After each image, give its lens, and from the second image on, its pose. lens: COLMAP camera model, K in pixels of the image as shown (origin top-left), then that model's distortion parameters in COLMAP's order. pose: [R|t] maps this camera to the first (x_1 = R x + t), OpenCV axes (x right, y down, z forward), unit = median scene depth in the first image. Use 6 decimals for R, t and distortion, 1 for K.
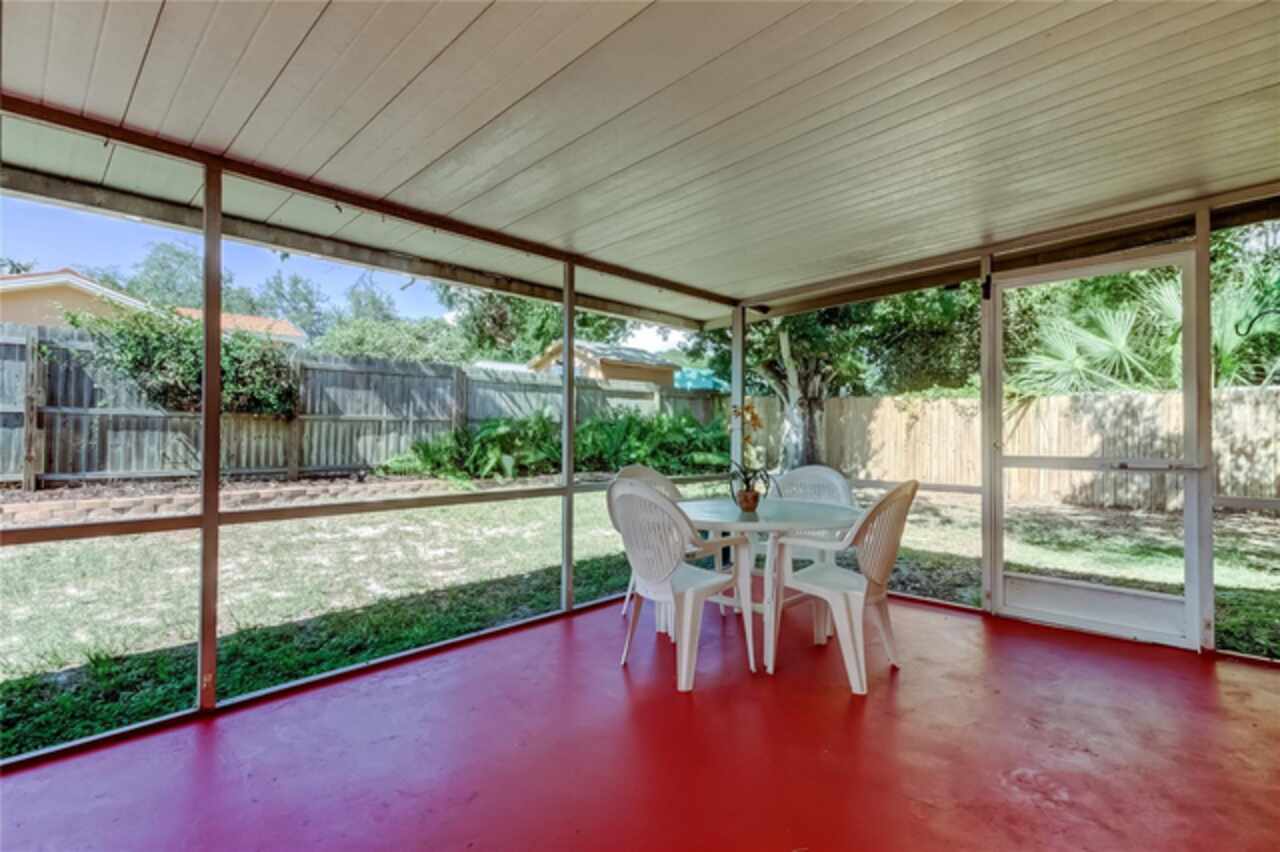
lens RADIAL K [[603.1, 0, 642.0], [0, 603.1, 430.8], [0, 0, 1]] dist [0.018005, -0.001272]
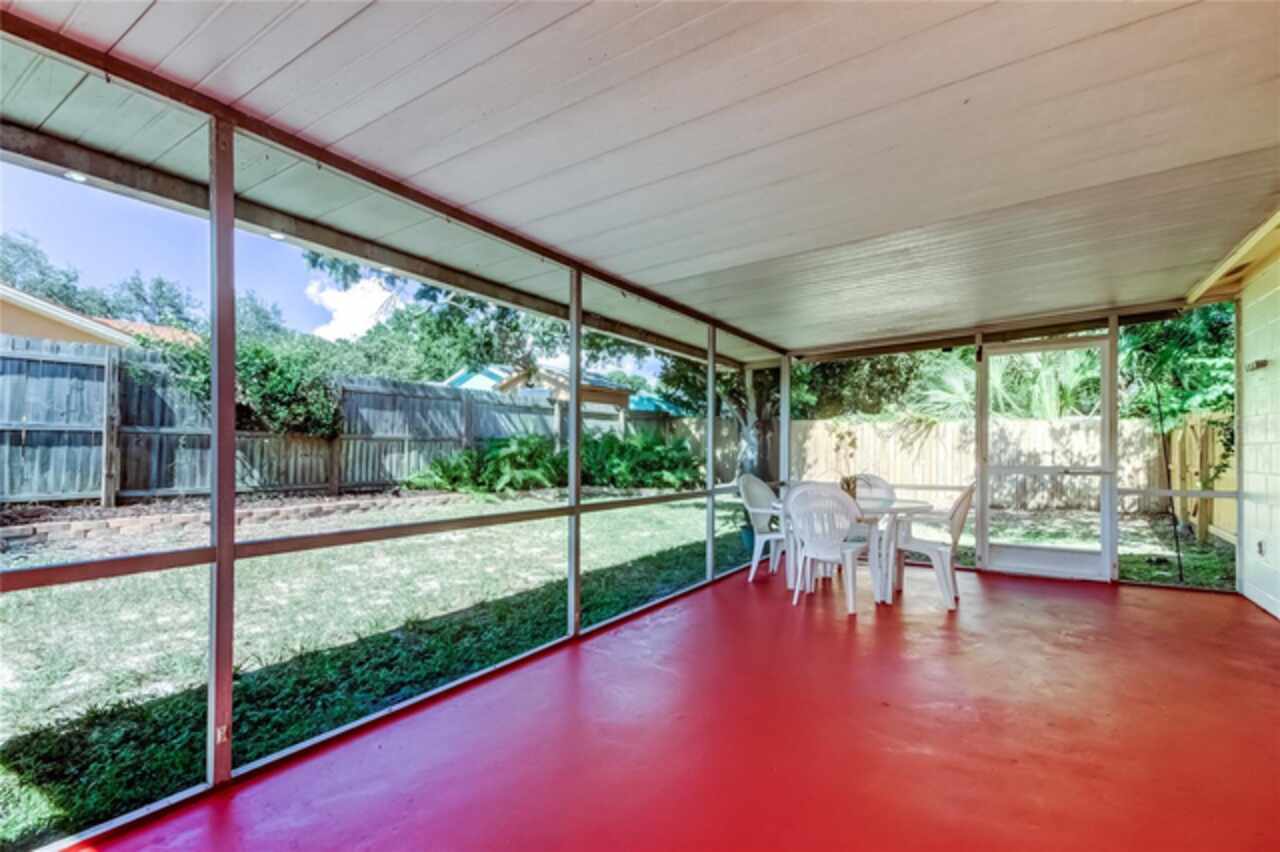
lens RADIAL K [[592.7, 0, 644.0], [0, 592.7, 451.1], [0, 0, 1]] dist [0.016865, 0.000193]
pose [[0.981043, -0.000892, 0.193789, -0.224412], [0.000084, 0.999991, 0.004177, -0.000470], [-0.193791, -0.004081, 0.981034, -0.121170]]
